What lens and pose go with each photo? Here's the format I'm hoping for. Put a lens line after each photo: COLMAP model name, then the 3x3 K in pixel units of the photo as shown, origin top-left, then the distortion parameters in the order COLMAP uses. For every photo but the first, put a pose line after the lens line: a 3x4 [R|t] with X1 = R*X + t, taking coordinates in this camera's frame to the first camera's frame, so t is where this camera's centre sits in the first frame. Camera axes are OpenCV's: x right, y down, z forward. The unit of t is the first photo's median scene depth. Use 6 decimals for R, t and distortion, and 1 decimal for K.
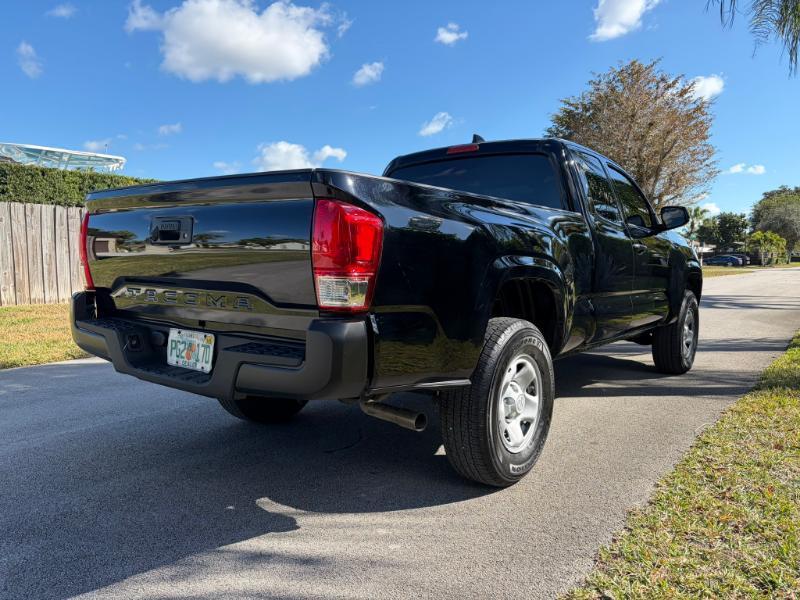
lens RADIAL K [[607.6, 0, 402.9], [0, 607.6, 305.5], [0, 0, 1]] dist [0.020228, -0.005317]
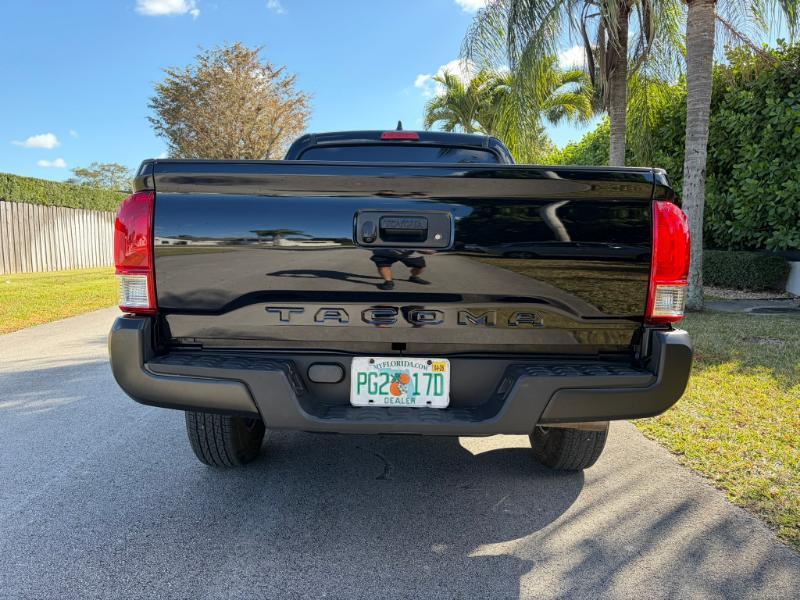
lens RADIAL K [[607.6, 0, 402.2], [0, 607.6, 296.3], [0, 0, 1]] dist [0.020228, -0.005317]
pose [[0.792907, -0.054385, 0.606911, -0.765665], [0.041495, 0.998516, 0.035265, -0.059991], [-0.607928, -0.002778, 0.793987, 0.363620]]
